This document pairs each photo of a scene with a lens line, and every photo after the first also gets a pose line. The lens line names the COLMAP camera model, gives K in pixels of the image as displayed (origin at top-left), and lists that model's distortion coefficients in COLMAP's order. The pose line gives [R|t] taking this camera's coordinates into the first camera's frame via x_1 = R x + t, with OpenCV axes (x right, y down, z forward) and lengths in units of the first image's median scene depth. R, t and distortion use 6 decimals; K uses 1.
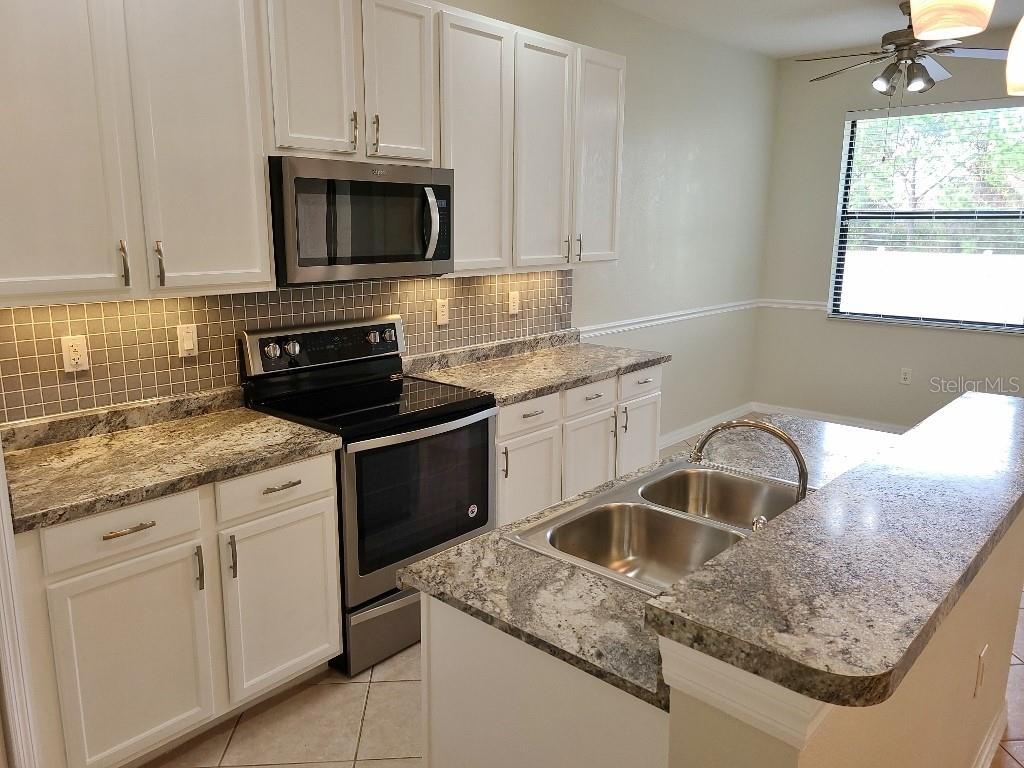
lens RADIAL K [[764.3, 0, 509.1], [0, 764.3, 378.8], [0, 0, 1]] dist [0.073266, -0.047466]
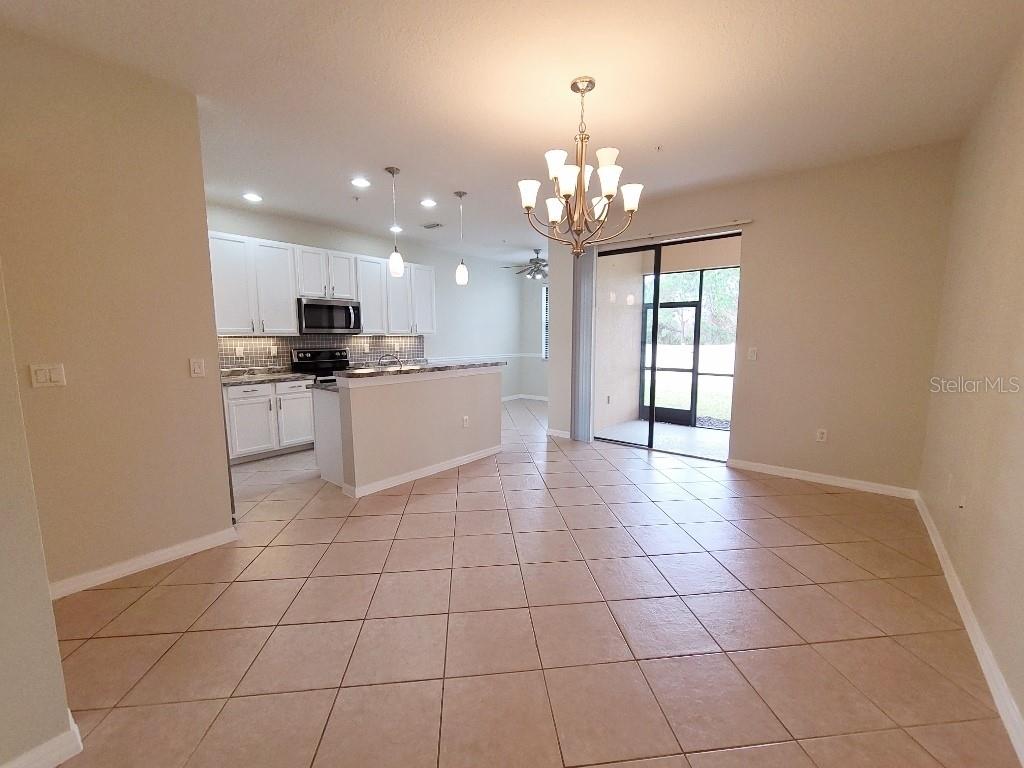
lens RADIAL K [[418.1, 0, 519.9], [0, 418.1, 387.2], [0, 0, 1]] dist [0.000506, 0.000471]
pose [[0.998508, -0.010805, 0.053532, 0.560716], [0.014917, 0.996918, -0.077014, 0.264777], [-0.052535, 0.077697, 0.995592, -0.872824]]
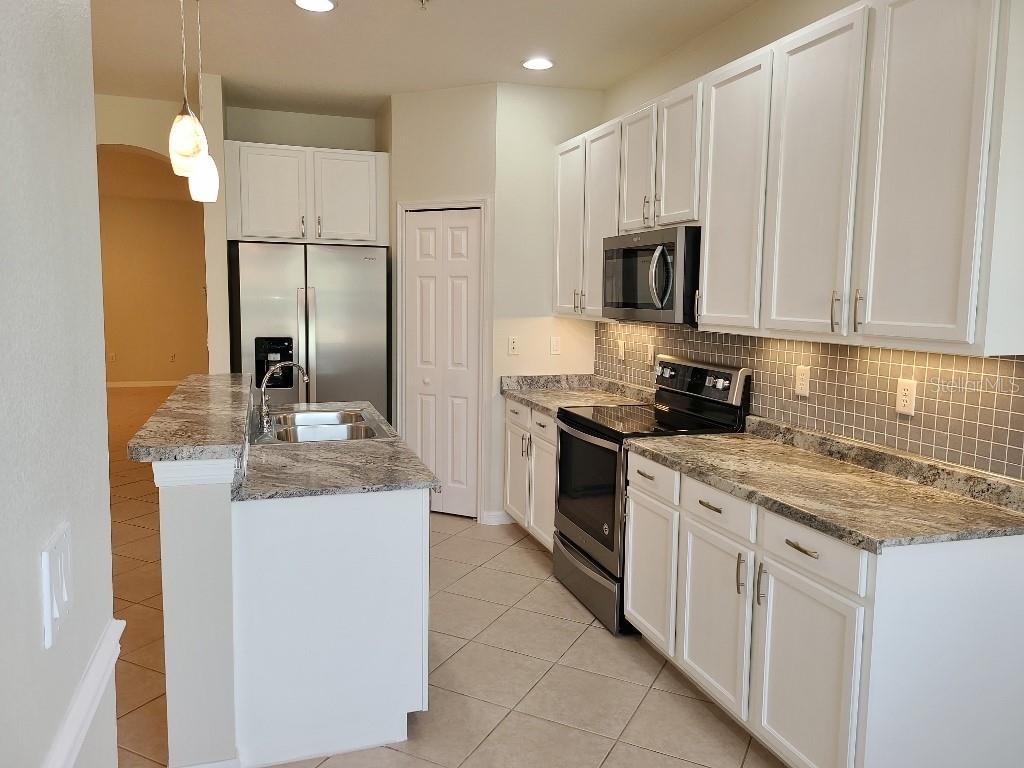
lens RADIAL K [[764.3, 0, 509.1], [0, 764.3, 378.8], [0, 0, 1]] dist [0.073266, -0.047466]
pose [[-0.506840, 0.084410, -0.857898, 1.066609], [-0.191473, 0.959311, 0.207510, -0.269251], [0.840507, 0.269439, -0.470055, 1.485110]]
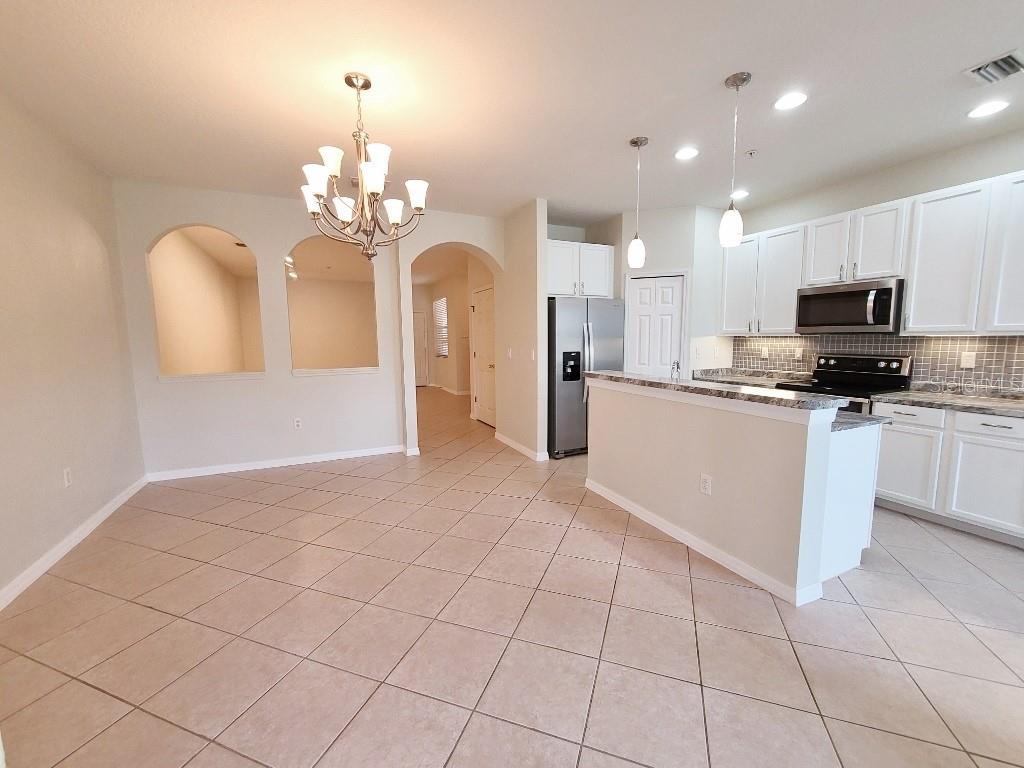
lens RADIAL K [[418.1, 0, 519.9], [0, 418.1, 387.2], [0, 0, 1]] dist [0.000506, 0.000471]
pose [[-0.388685, 0.110600, -0.914708, 1.423477], [-0.181057, 0.964244, 0.193526, -0.042832], [0.903406, 0.240835, -0.354762, 0.630294]]
